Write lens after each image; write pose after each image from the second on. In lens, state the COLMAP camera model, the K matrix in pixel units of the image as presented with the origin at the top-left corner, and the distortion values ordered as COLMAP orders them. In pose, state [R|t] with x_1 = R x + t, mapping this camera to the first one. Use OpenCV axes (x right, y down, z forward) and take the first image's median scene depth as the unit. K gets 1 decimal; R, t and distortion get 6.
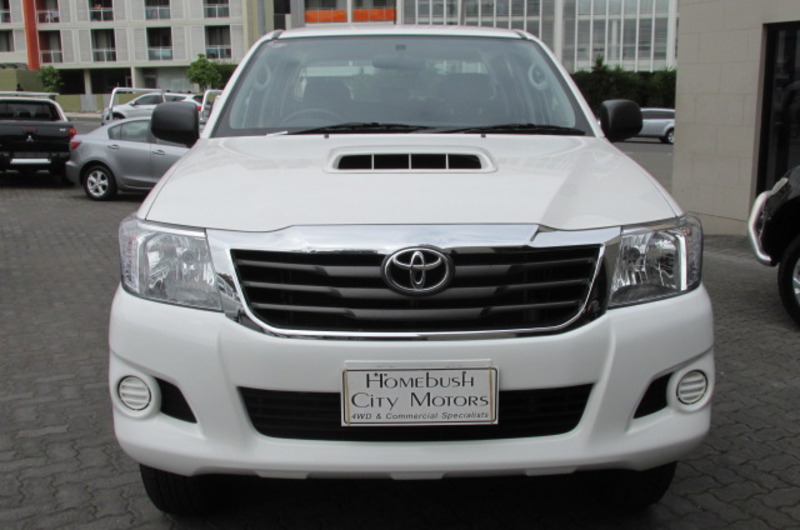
lens RADIAL K [[852.6, 0, 400.0], [0, 852.6, 265.0], [0, 0, 1]] dist [-0.056465, 0.008840]
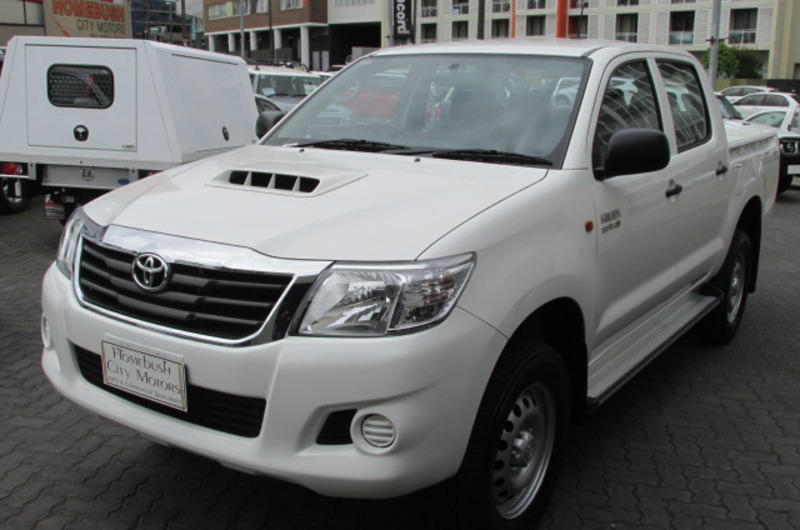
lens RADIAL K [[852.6, 0, 400.0], [0, 852.6, 265.0], [0, 0, 1]] dist [-0.056465, 0.008840]
pose [[0.805286, 0.142635, -0.575474, 0.570432], [-0.129884, 0.989494, 0.063500, -0.072493], [0.578485, 0.023609, 0.815351, 0.119336]]
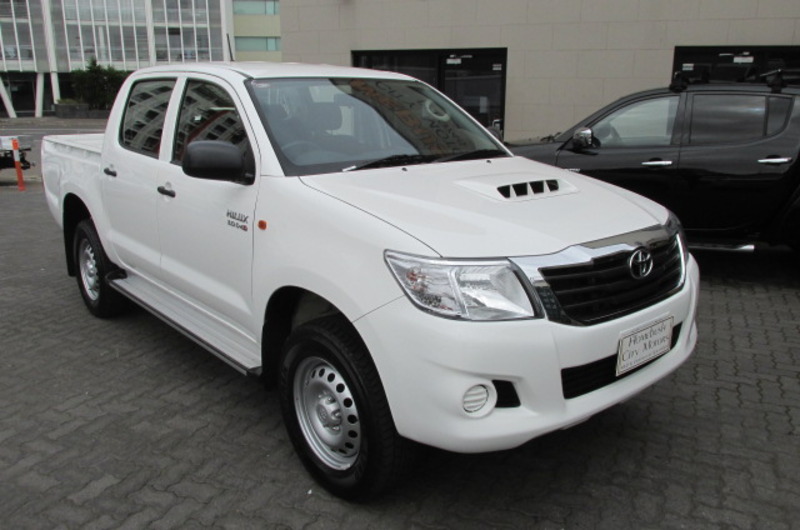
lens RADIAL K [[671.0, 0, 400.0], [0, 671.0, 265.0], [0, 0, 1]] dist [-0.010489, -0.010452]
pose [[0.768905, -0.155642, 0.620130, -0.594255], [0.117534, 0.987797, 0.102188, -0.093127], [-0.628467, -0.005687, 0.777815, 0.188918]]
